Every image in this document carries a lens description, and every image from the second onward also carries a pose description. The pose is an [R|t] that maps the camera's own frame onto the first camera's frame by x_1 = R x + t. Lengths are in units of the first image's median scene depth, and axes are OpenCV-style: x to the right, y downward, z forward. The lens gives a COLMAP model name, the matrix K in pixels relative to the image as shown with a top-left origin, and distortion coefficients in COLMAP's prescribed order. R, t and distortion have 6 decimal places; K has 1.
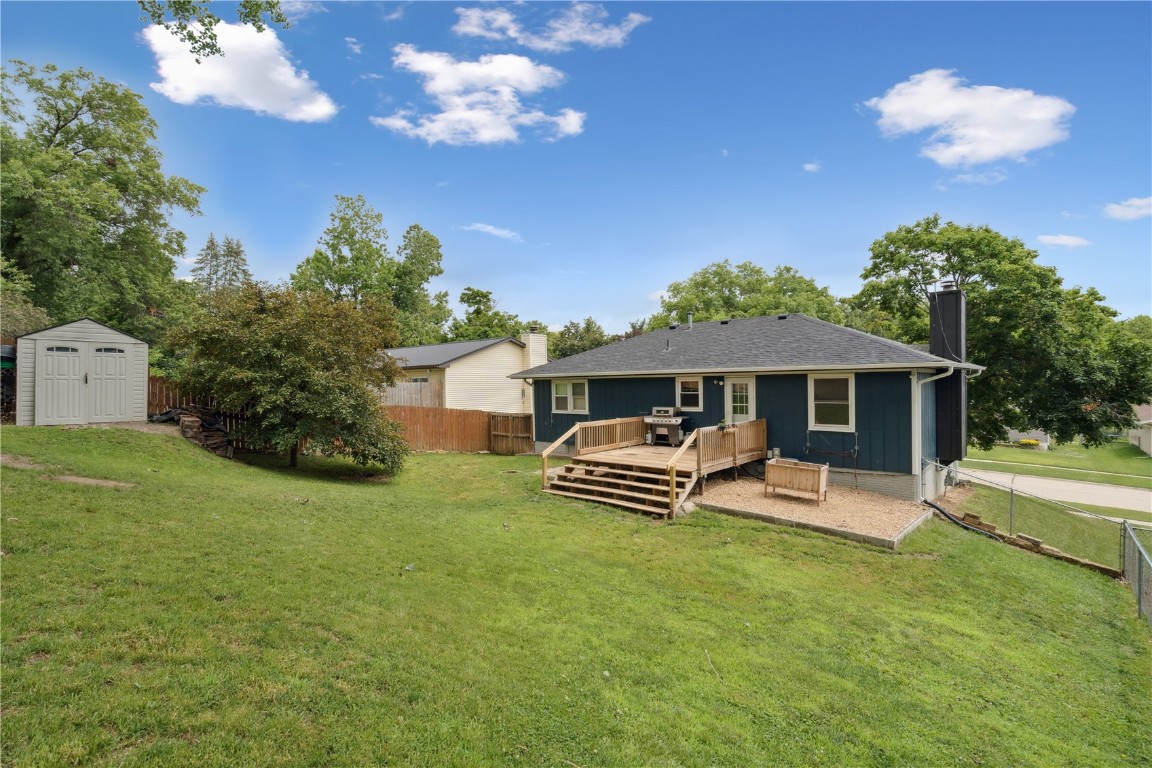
lens RADIAL K [[520.0, 0, 577.8], [0, 520.0, 383.6], [0, 0, 1]] dist [-0.005823, 0.002805]
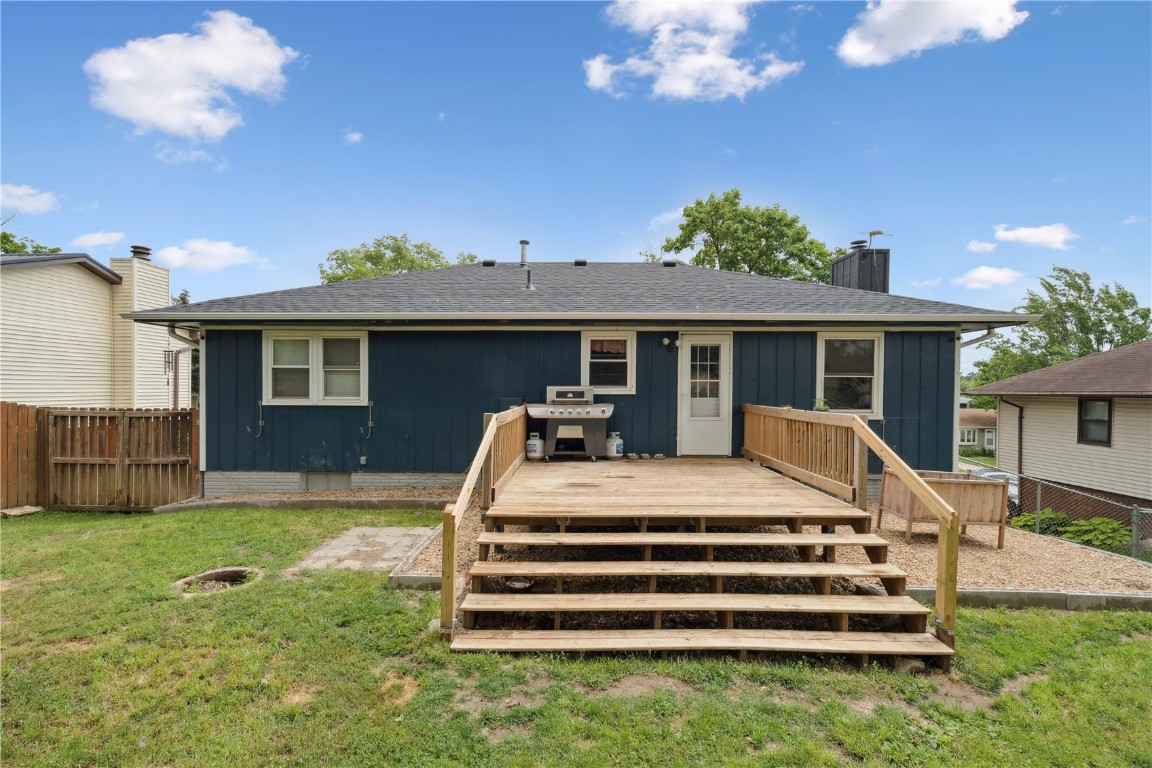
lens RADIAL K [[520.0, 0, 574.9], [0, 520.0, 387.8], [0, 0, 1]] dist [-0.005823, 0.002805]
pose [[0.755573, 0.019086, 0.654787, -0.168229], [-0.014789, 0.999818, -0.012078, 0.052714], [-0.654898, -0.000558, 0.755717, 0.596057]]
